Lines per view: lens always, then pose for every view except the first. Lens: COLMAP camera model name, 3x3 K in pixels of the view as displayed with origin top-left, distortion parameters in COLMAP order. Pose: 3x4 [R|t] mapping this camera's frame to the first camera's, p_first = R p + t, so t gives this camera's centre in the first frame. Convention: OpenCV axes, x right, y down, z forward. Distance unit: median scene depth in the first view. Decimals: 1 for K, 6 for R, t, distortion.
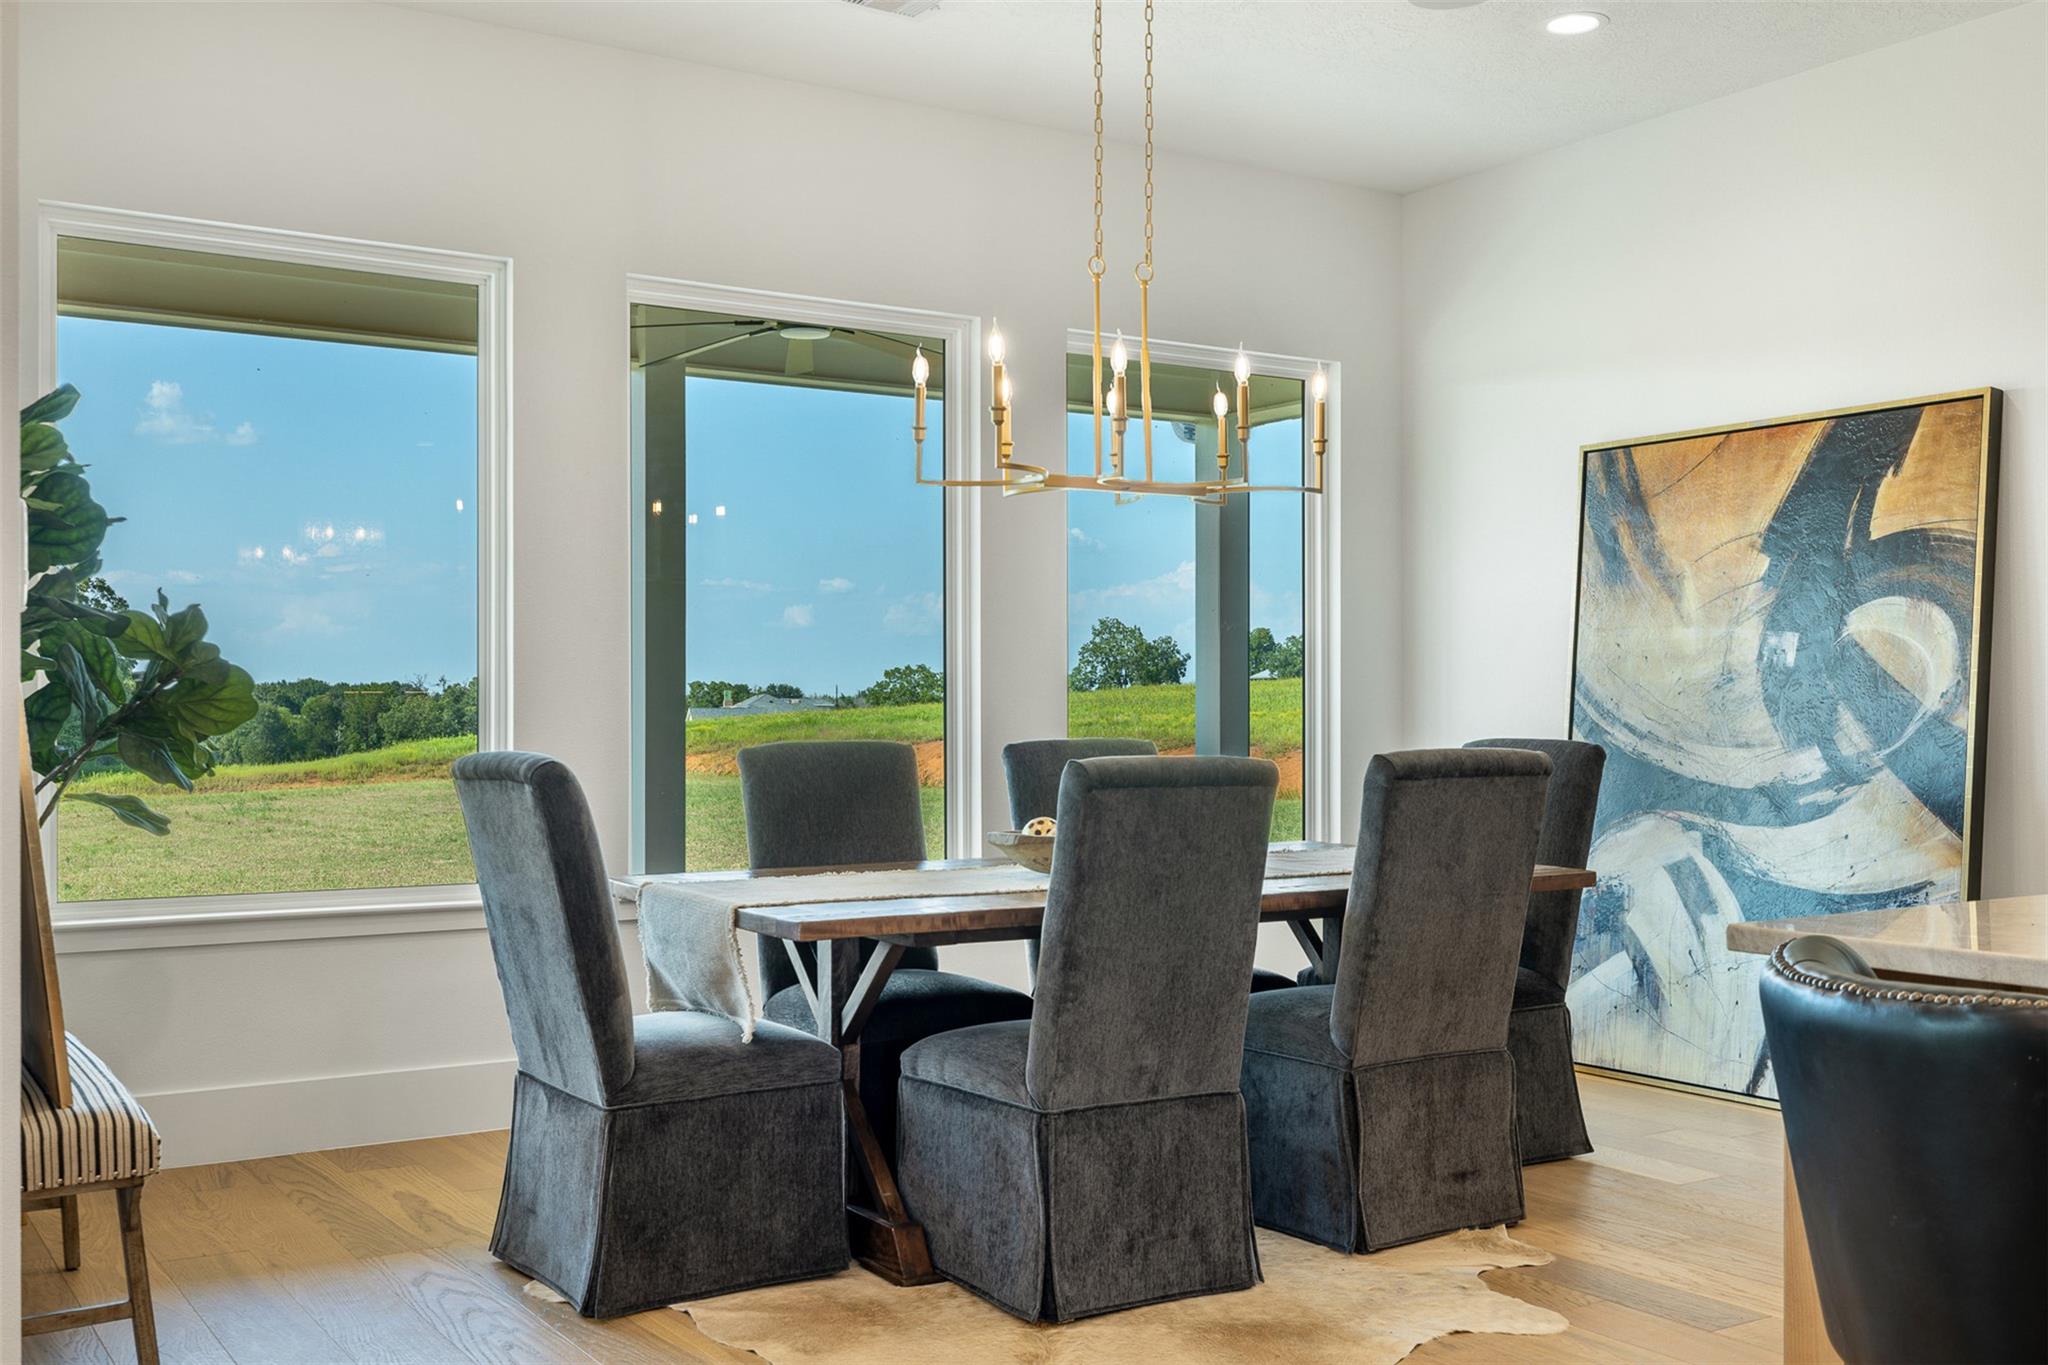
lens RADIAL K [[1988.4, 0, 1024.0], [0, 1988.4, 682.5], [0, 0, 1]] dist [0.003561, 0.003370]
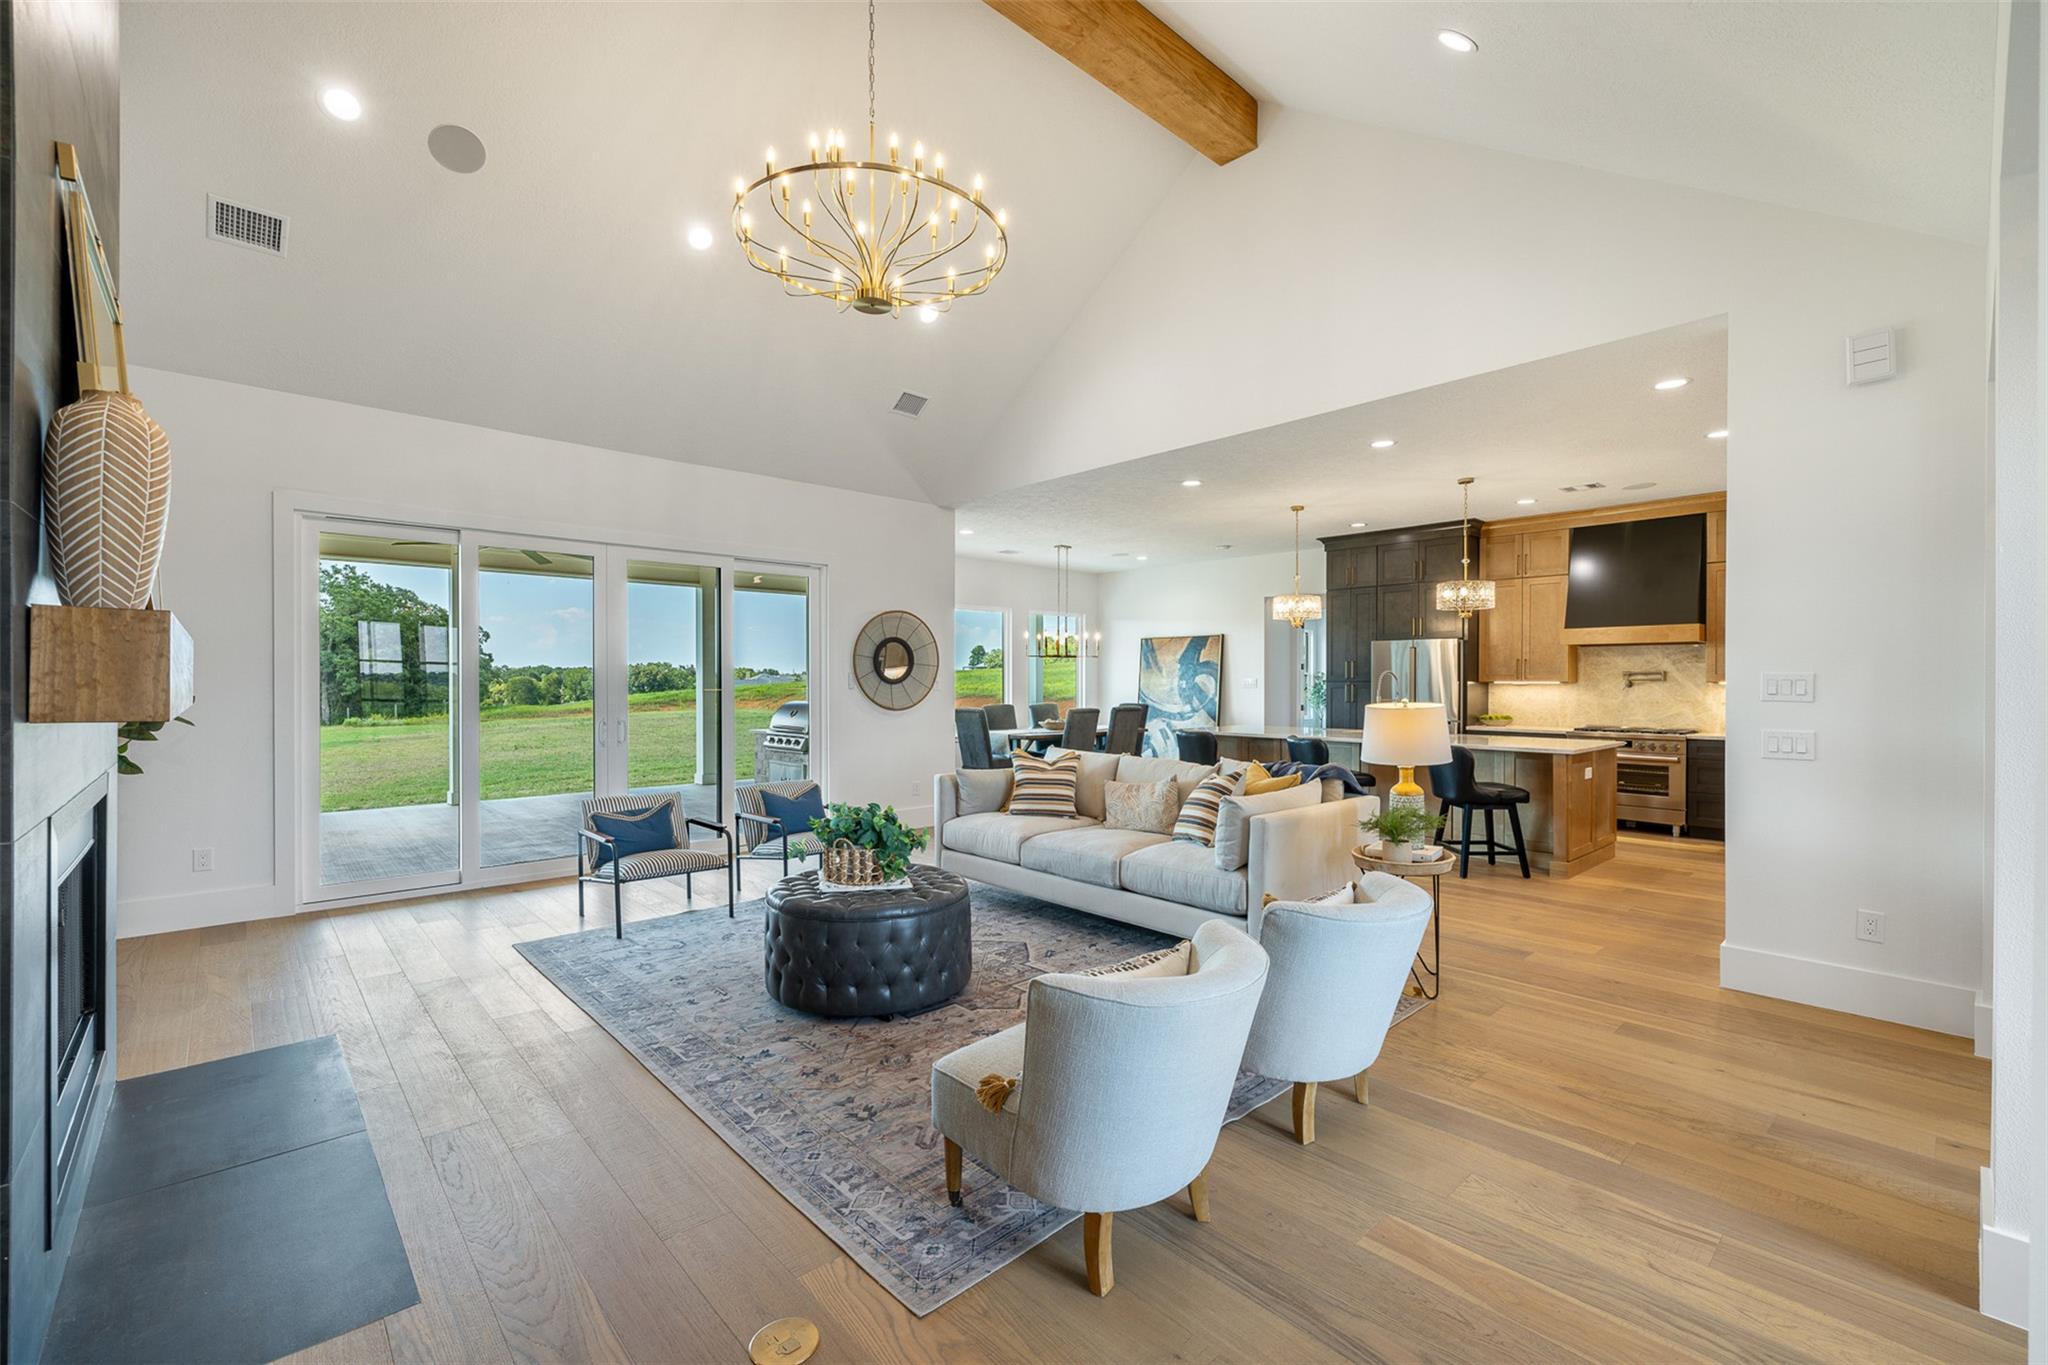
lens RADIAL K [[869.5, 0, 1016.2], [0, 869.5, 692.8], [0, 0, 1]] dist [-0.000806, -0.000037]
pose [[0.986784, 0.000666, 0.162041, -0.364338], [-0.005220, 0.999603, 0.027680, -0.053081], [-0.161959, -0.028160, 0.986396, -1.033099]]
